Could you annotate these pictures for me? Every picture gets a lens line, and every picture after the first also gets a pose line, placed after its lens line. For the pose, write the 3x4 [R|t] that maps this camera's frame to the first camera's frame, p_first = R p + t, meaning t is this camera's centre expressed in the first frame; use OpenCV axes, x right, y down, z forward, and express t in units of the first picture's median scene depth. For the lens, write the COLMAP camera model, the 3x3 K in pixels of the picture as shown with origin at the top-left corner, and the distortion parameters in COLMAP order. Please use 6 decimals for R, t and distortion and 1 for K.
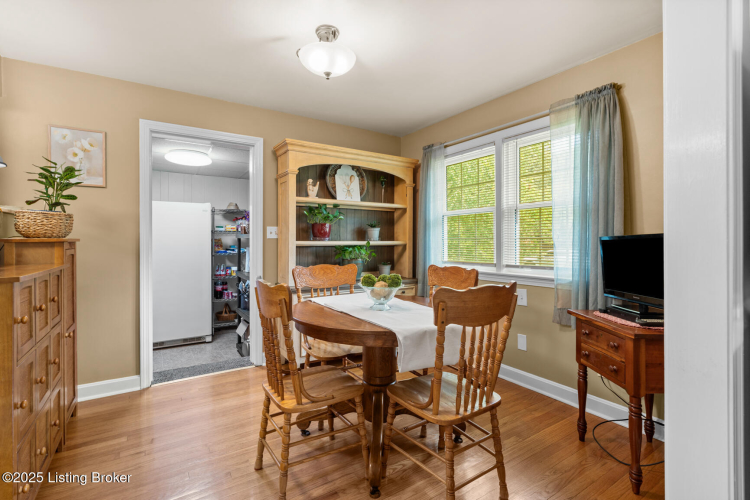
lens RADIAL K [[342.4, 0, 368.7], [0, 342.4, 247.8], [0, 0, 1]] dist [-0.002135, -0.000515]
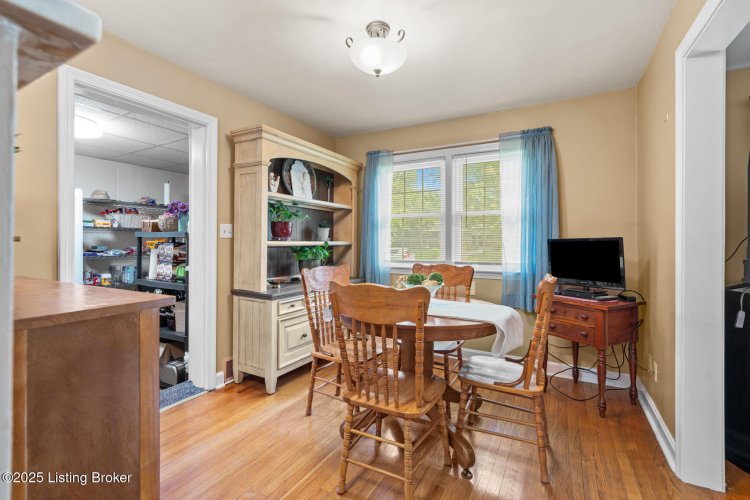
lens RADIAL K [[342.4, 0, 370.0], [0, 342.4, 245.8], [0, 0, 1]] dist [-0.002135, -0.000515]
pose [[0.887195, -0.000276, 0.461395, -0.357324], [0.003890, 0.999969, -0.006881, 0.000125], [-0.461379, 0.007900, 0.887168, 0.079983]]
